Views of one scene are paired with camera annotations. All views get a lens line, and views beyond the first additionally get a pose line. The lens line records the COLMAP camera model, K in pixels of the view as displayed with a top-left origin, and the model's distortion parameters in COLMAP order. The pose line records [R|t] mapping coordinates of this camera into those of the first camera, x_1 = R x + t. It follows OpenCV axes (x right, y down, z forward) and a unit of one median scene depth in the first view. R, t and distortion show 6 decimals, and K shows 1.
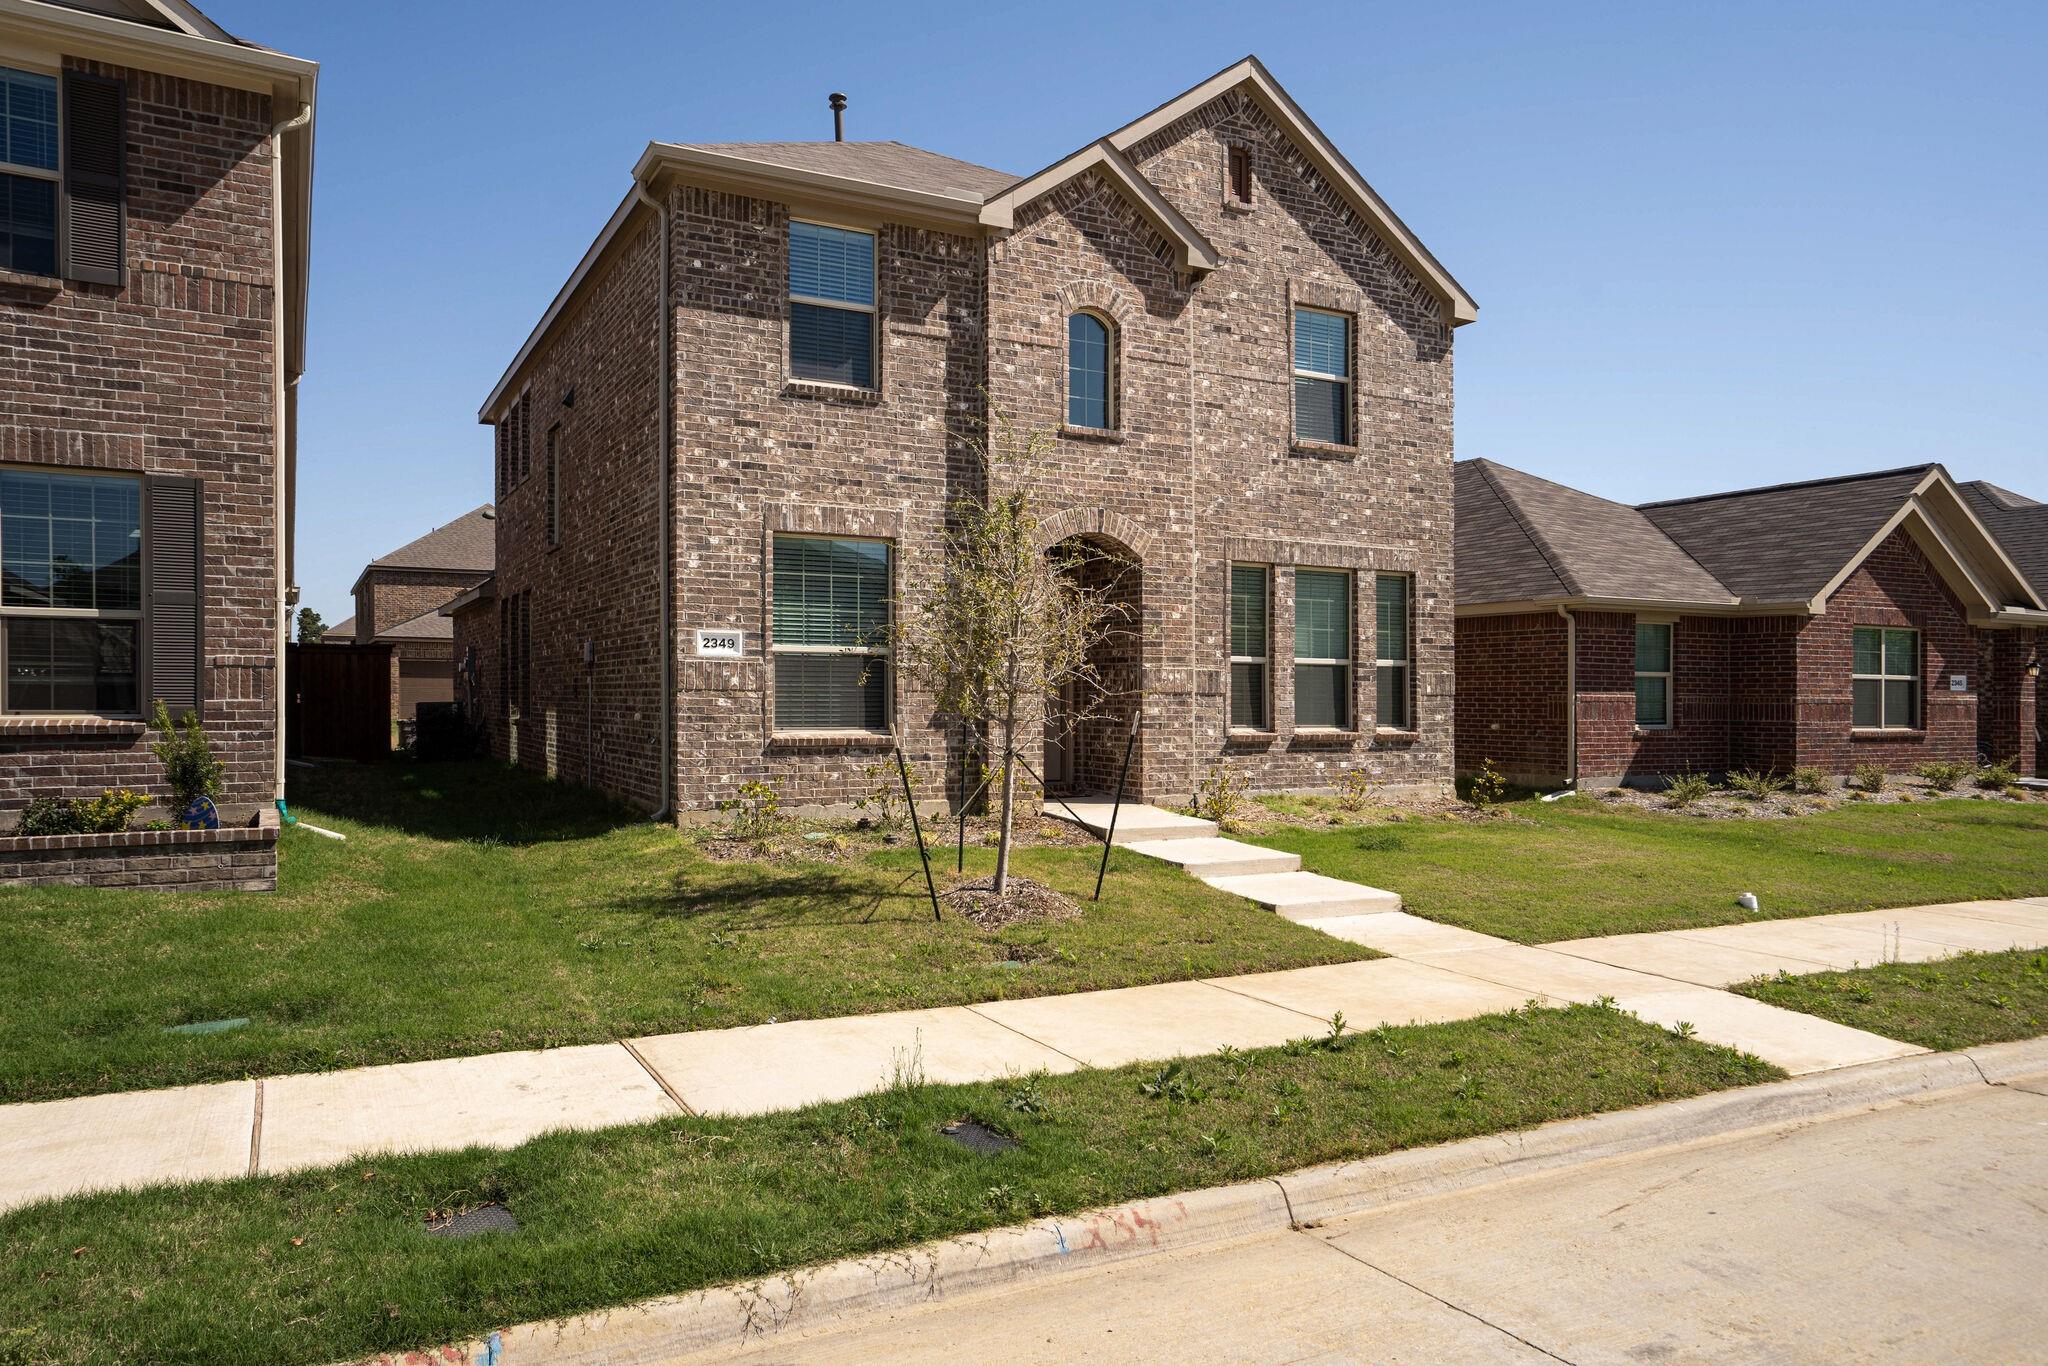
lens RADIAL K [[1433.3, 0, 1028.6], [0, 1433.3, 691.2], [0, 0, 1]] dist [0.004318, 0.005397]
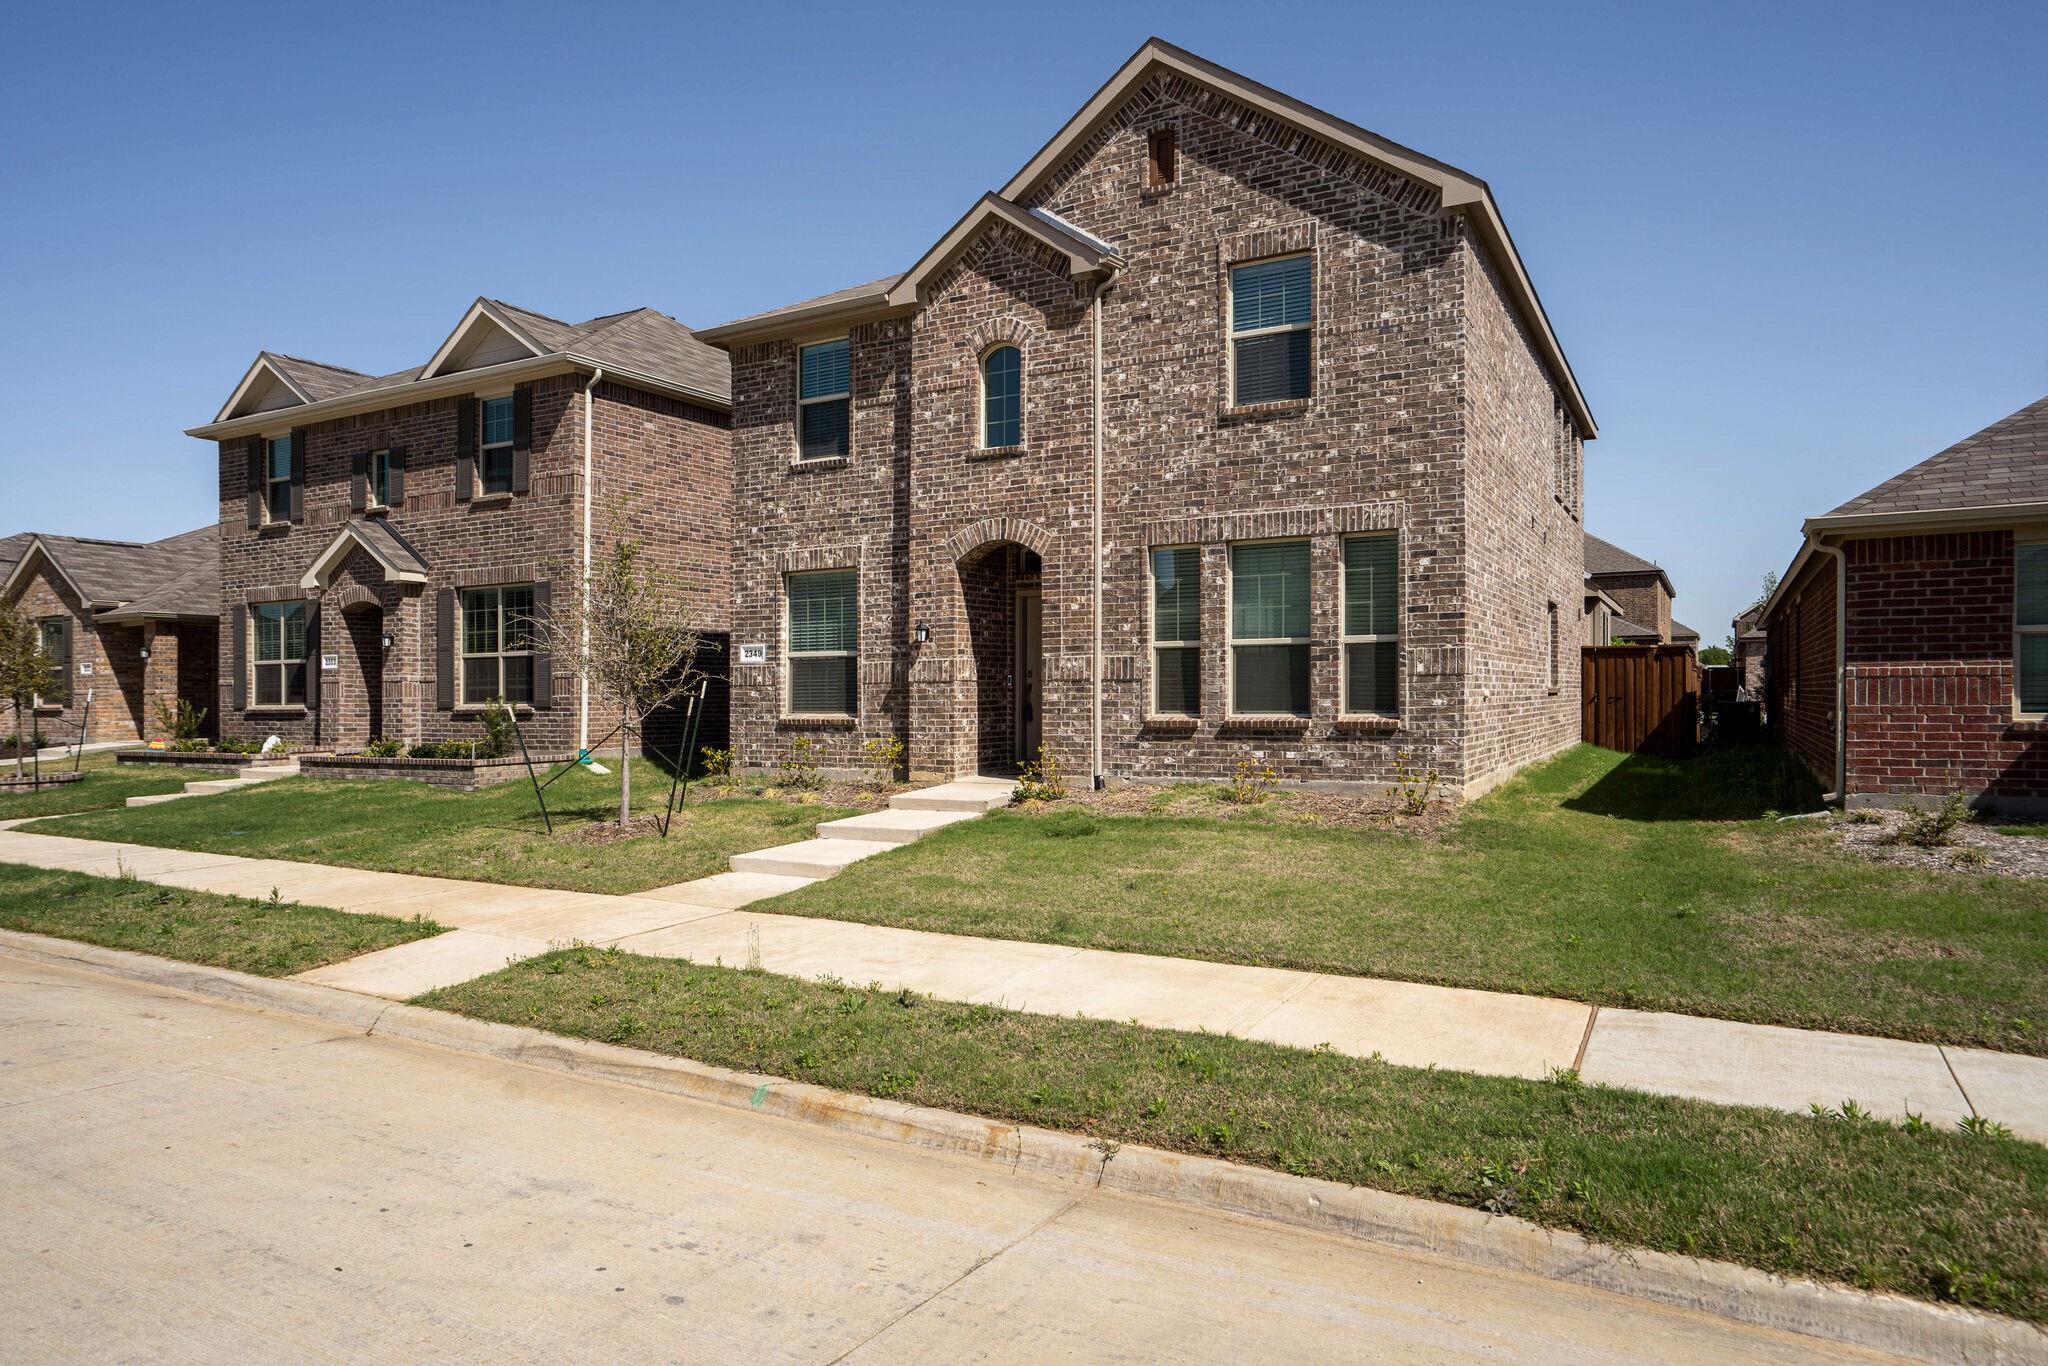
lens RADIAL K [[1199.0, 0, 1029.0], [0, 1199.0, 693.3], [0, 0, 1]] dist [-0.016088, -0.001526]
pose [[0.541360, -0.011839, -0.840708, 0.826868], [0.015126, 0.999876, -0.004340, 0.014358], [0.840655, -0.010367, 0.541472, 0.492404]]
